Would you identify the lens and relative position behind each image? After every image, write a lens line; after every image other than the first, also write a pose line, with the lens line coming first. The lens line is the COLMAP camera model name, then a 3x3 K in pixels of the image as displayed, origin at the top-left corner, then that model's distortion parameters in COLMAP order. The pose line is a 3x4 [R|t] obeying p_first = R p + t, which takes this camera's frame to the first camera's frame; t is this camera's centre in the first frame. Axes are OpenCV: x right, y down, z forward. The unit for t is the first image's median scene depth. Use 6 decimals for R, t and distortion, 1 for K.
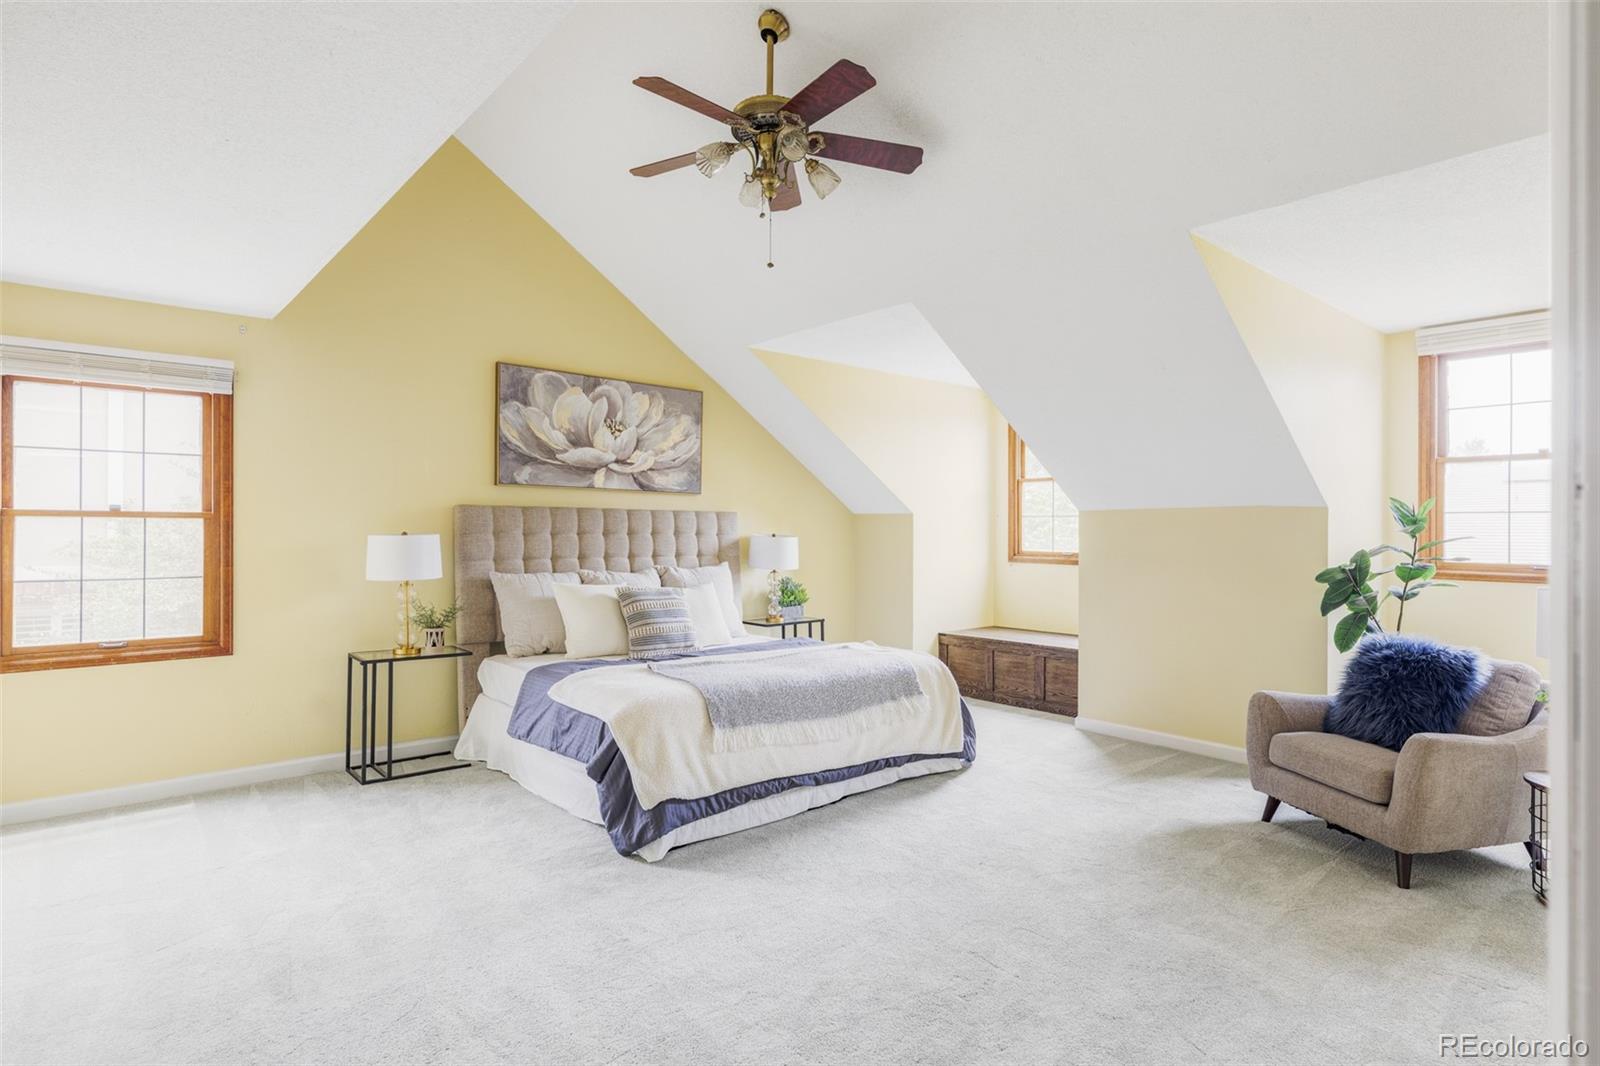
lens RADIAL K [[845.2, 0, 821.5], [0, 845.2, 517.2], [0, 0, 1]] dist [0.004004, 0.001341]
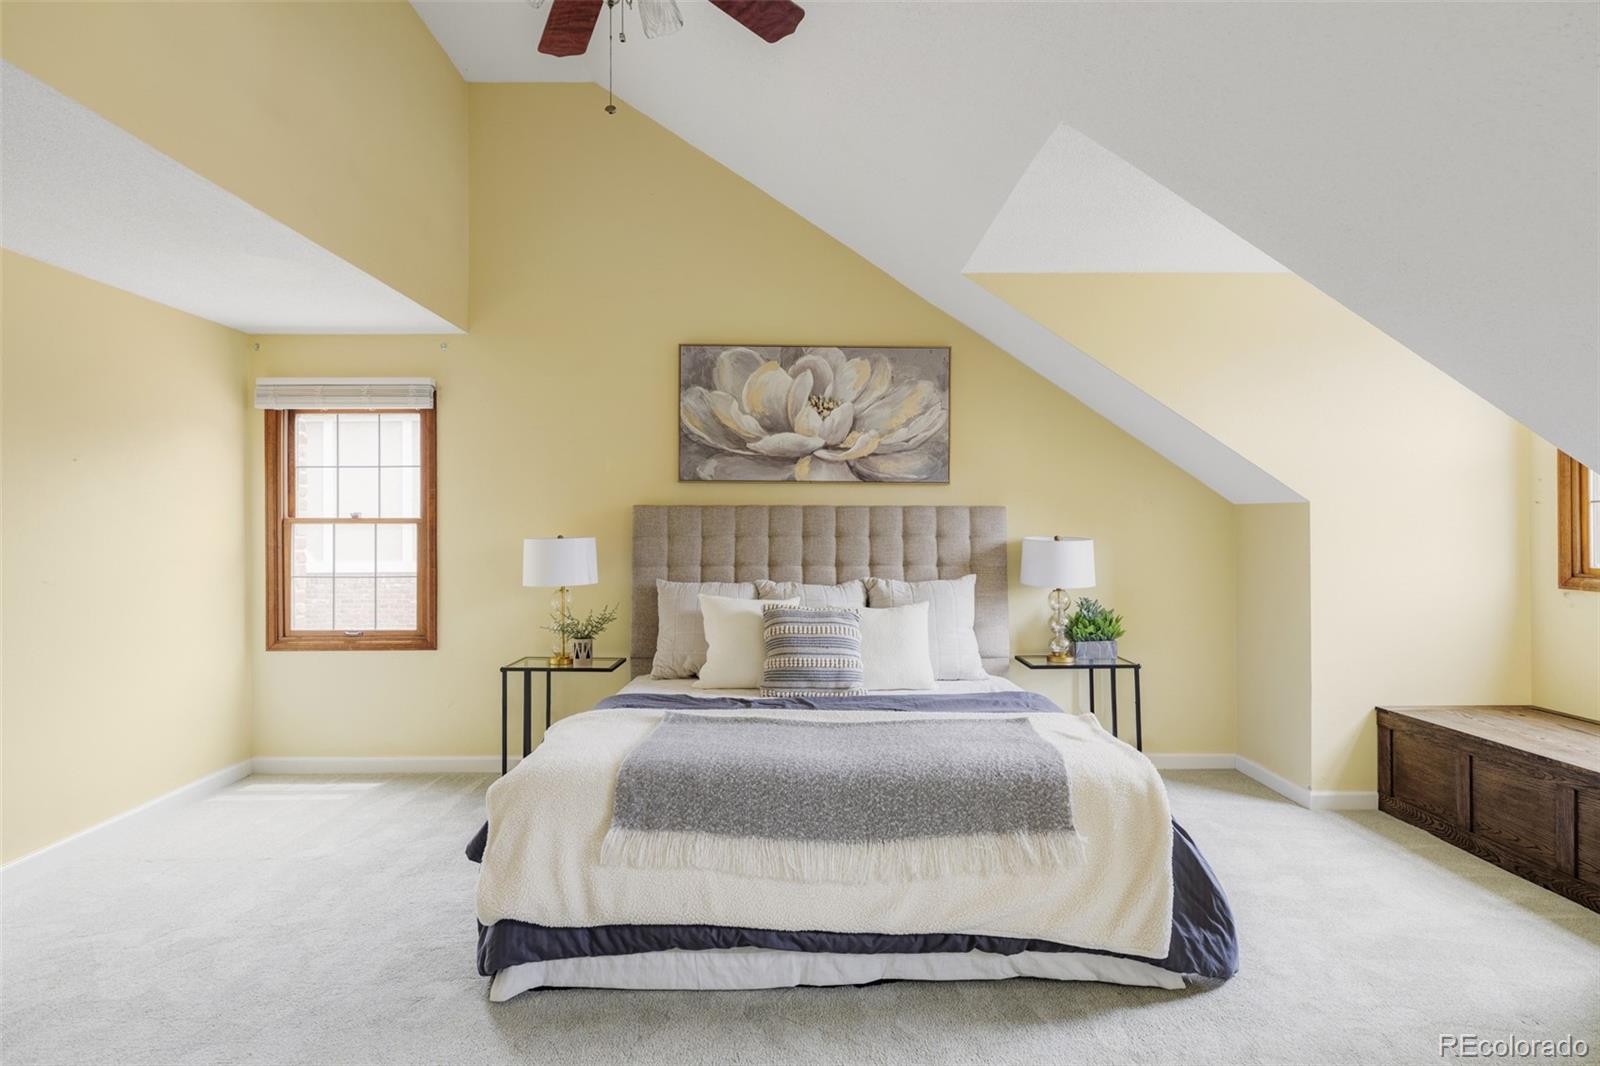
lens RADIAL K [[845.2, 0, 821.5], [0, 845.2, 517.2], [0, 0, 1]] dist [0.004004, 0.001341]
pose [[0.755112, -0.015928, -0.655402, 0.294551], [0.015562, 0.999859, -0.006370, 0.006532], [0.655411, -0.005390, 0.755253, 0.397455]]
